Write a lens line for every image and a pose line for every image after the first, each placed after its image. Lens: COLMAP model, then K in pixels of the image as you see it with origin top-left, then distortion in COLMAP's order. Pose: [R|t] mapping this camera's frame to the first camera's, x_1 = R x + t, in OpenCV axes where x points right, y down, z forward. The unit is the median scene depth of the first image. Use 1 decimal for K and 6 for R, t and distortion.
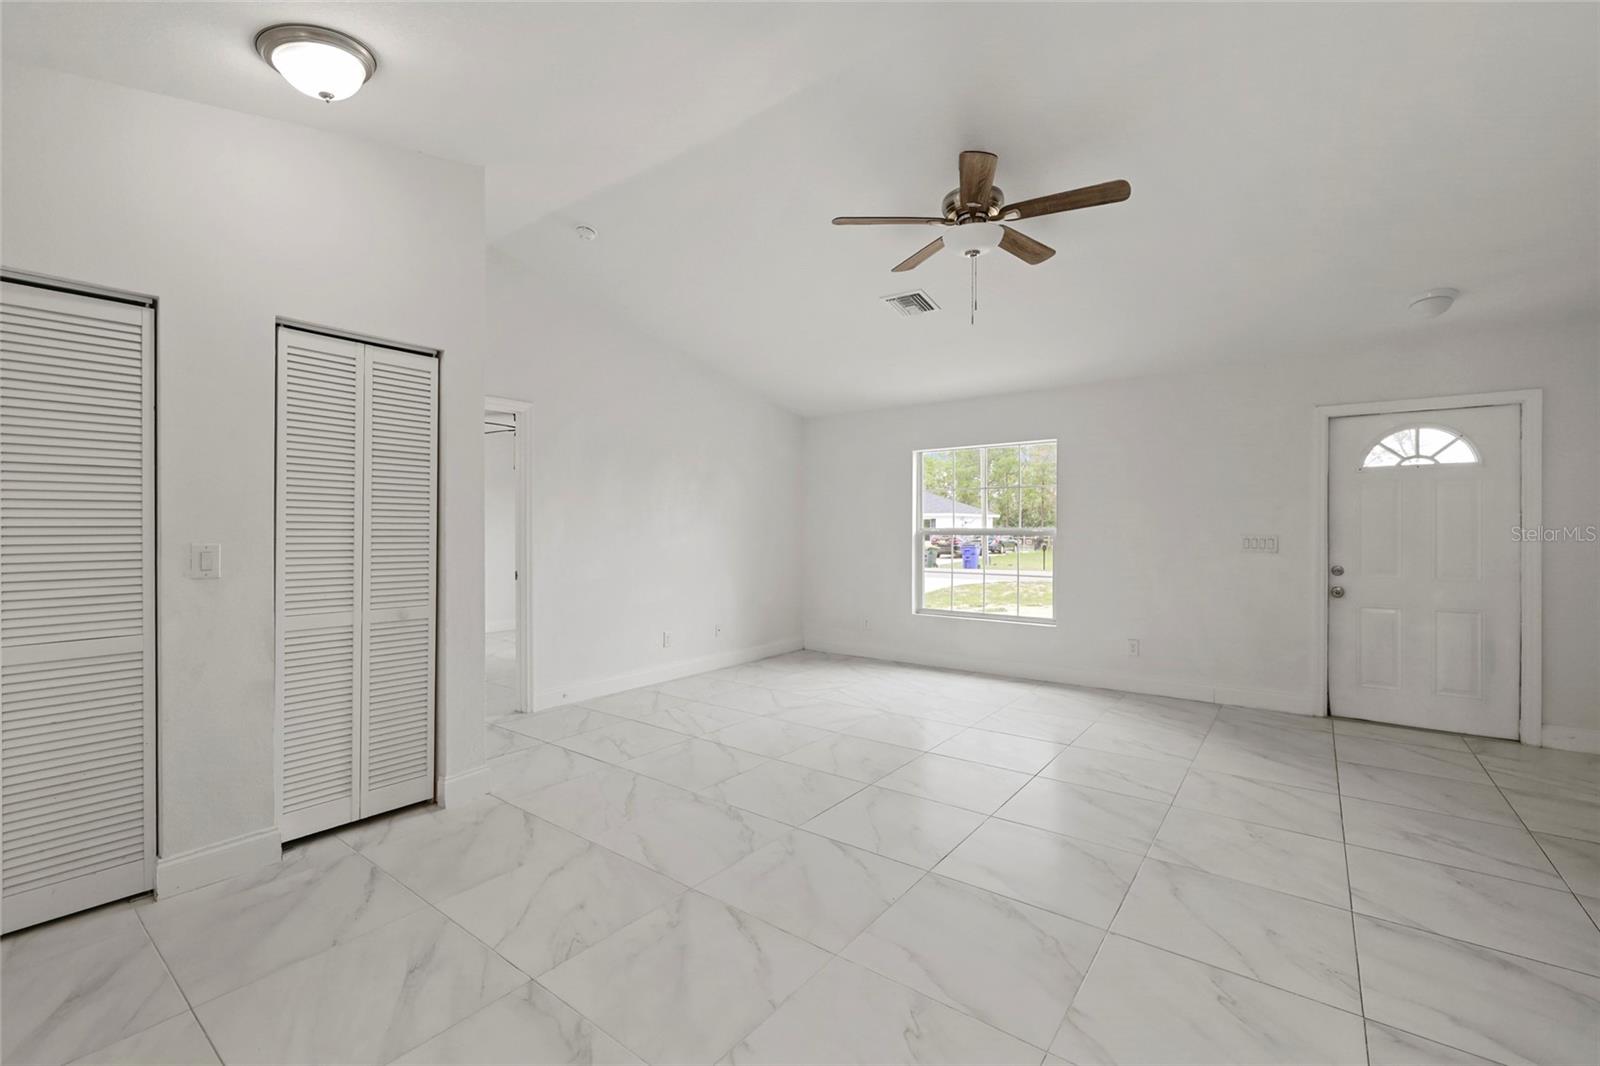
lens RADIAL K [[671.9, 0, 790.5], [0, 671.9, 531.5], [0, 0, 1]] dist [-0.002301, 0.000883]
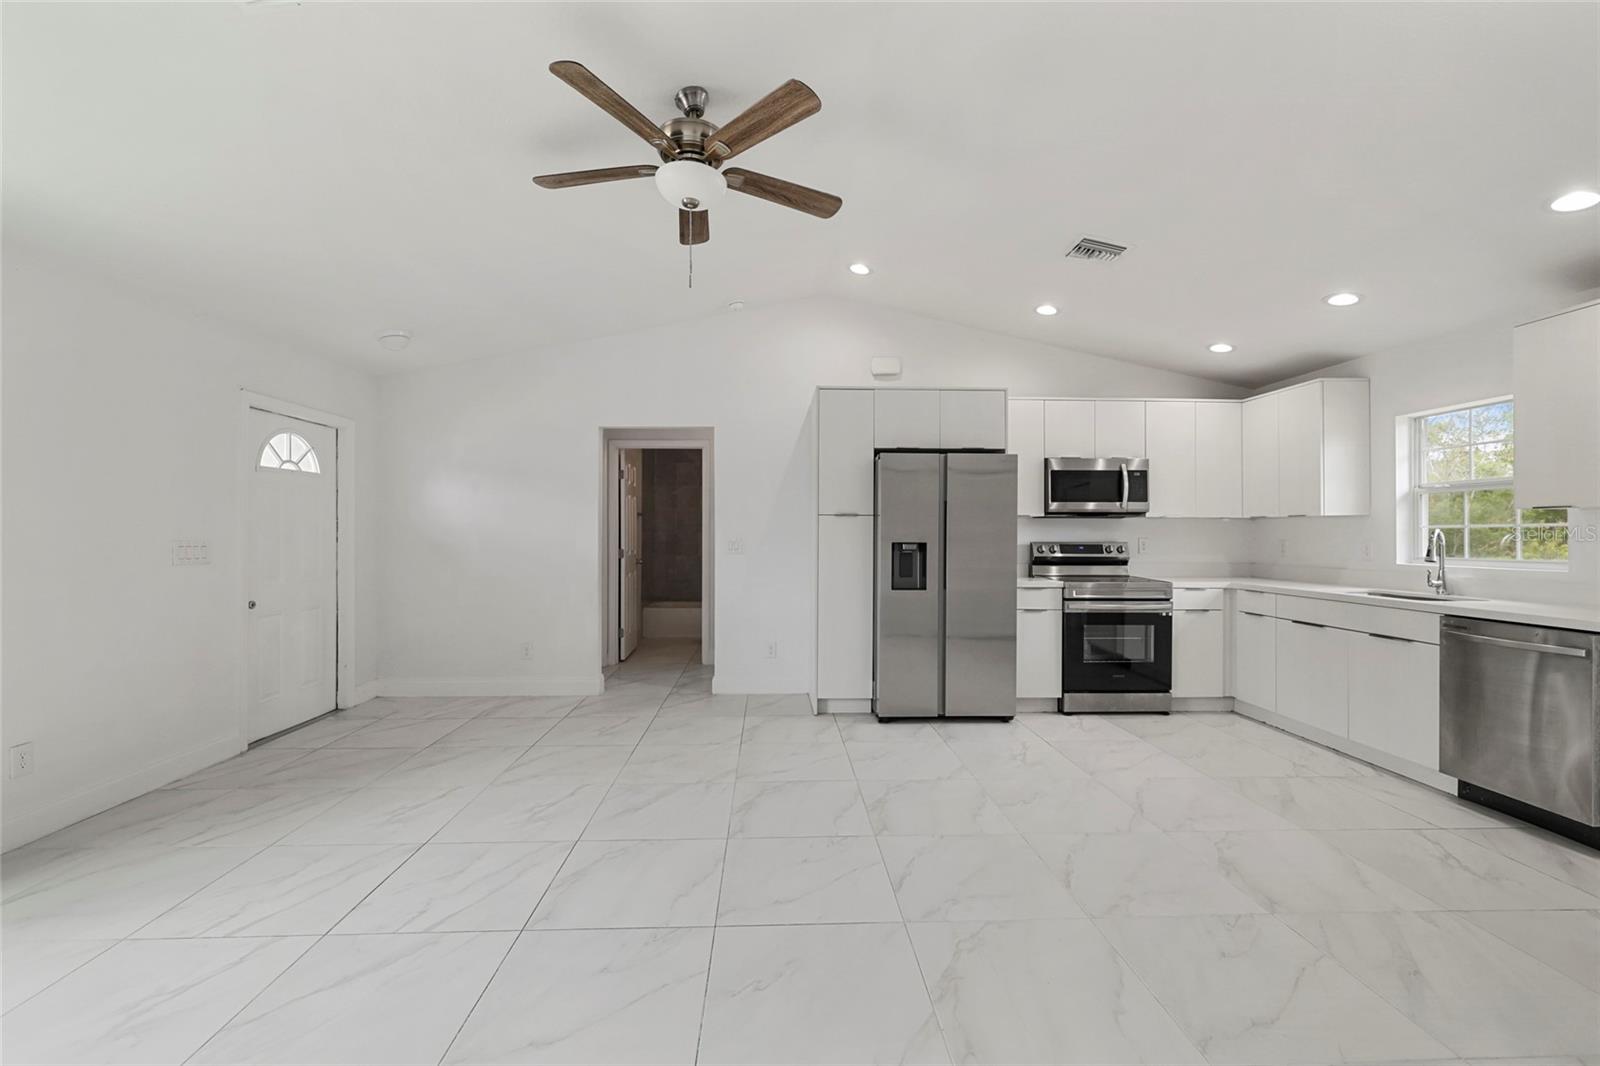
lens RADIAL K [[671.9, 0, 791.7], [0, 671.9, 530.8], [0, 0, 1]] dist [-0.002301, 0.000883]
pose [[-0.633737, 0.001342, 0.773547, -0.345156], [0.004558, 0.999988, 0.002000, -0.005276], [-0.773535, 0.004793, -0.633736, 1.083993]]
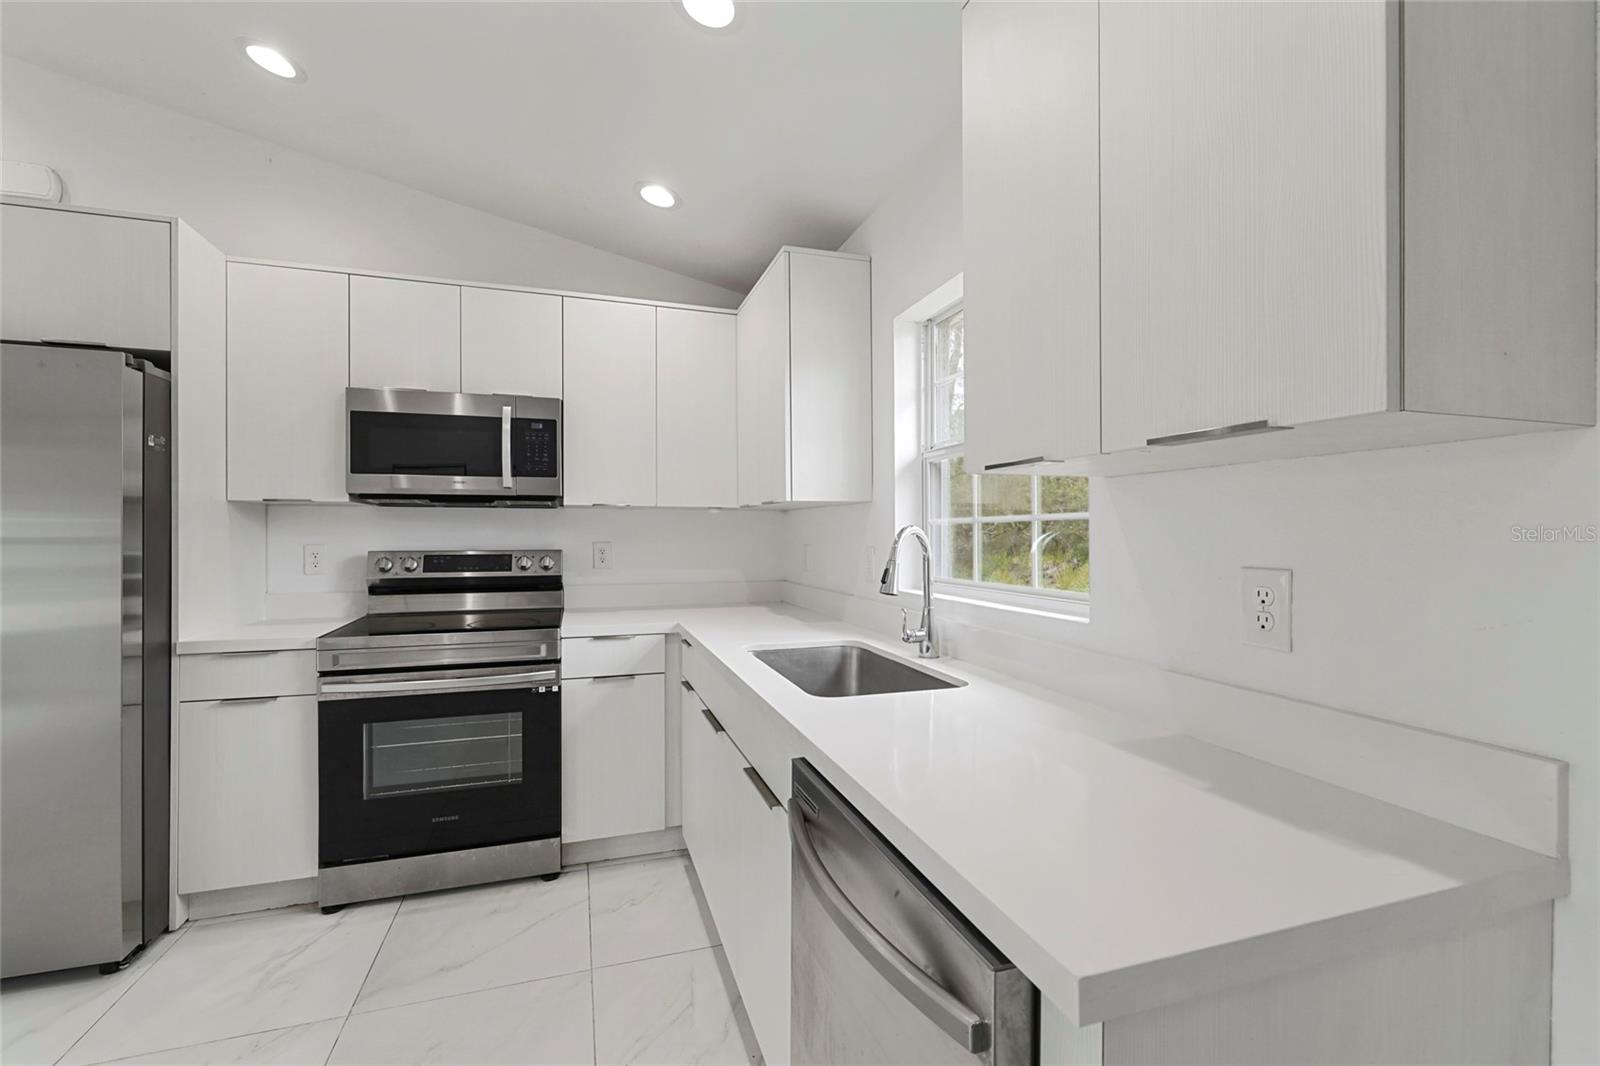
lens RADIAL K [[671.9, 0, 792.4], [0, 671.9, 537.3], [0, 0, 1]] dist [-0.002301, 0.000883]
pose [[-0.825234, -0.003348, 0.564782, -0.381260], [0.006009, 0.999874, 0.014708, -0.001229], [-0.564760, 0.015531, -0.825109, 0.254683]]
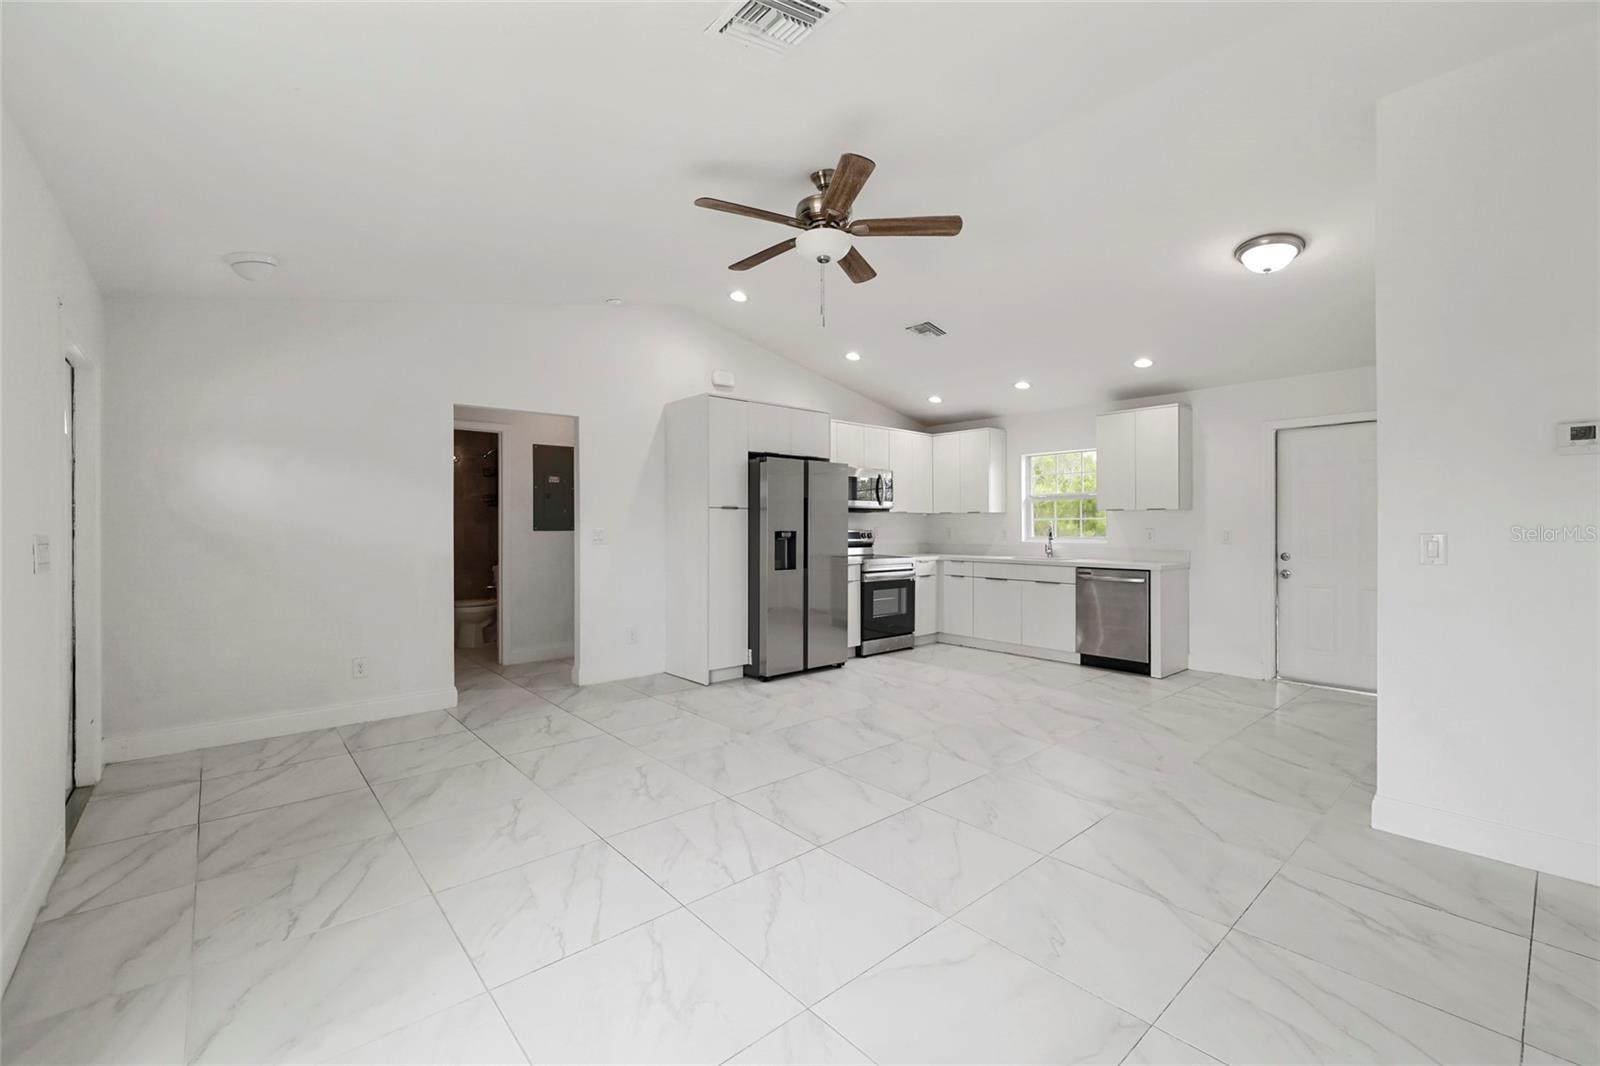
lens RADIAL K [[671.9, 0, 787.9], [0, 671.9, 525.7], [0, 0, 1]] dist [-0.002301, 0.000883]
pose [[-0.978629, -0.000002, 0.205633, 0.084017], [0.001871, 0.999958, 0.008917, -0.006391], [-0.205624, 0.009111, -0.978589, 1.540912]]
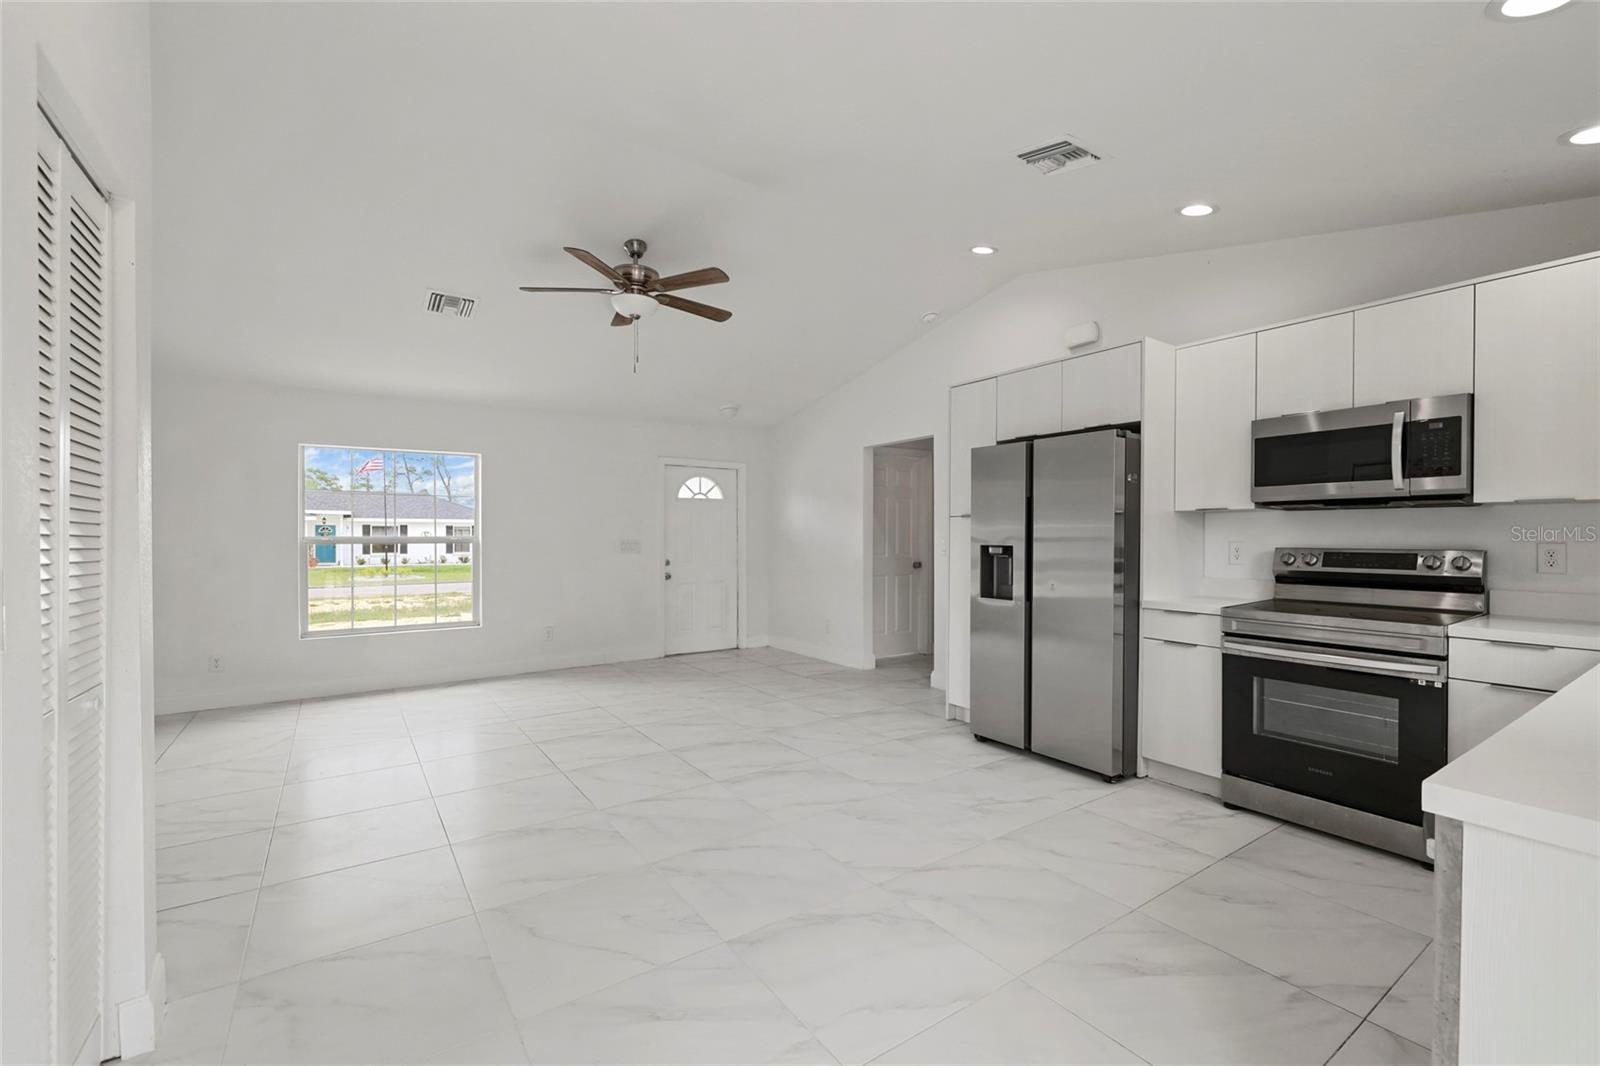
lens RADIAL K [[671.9, 0, 789.6], [0, 671.9, 537.3], [0, 0, 1]] dist [-0.002301, 0.000883]
pose [[0.318981, -0.001963, 0.947759, -0.630073], [0.008128, 0.999967, -0.000664, 0.002873], [-0.947726, 0.007915, 0.318987, 0.245778]]
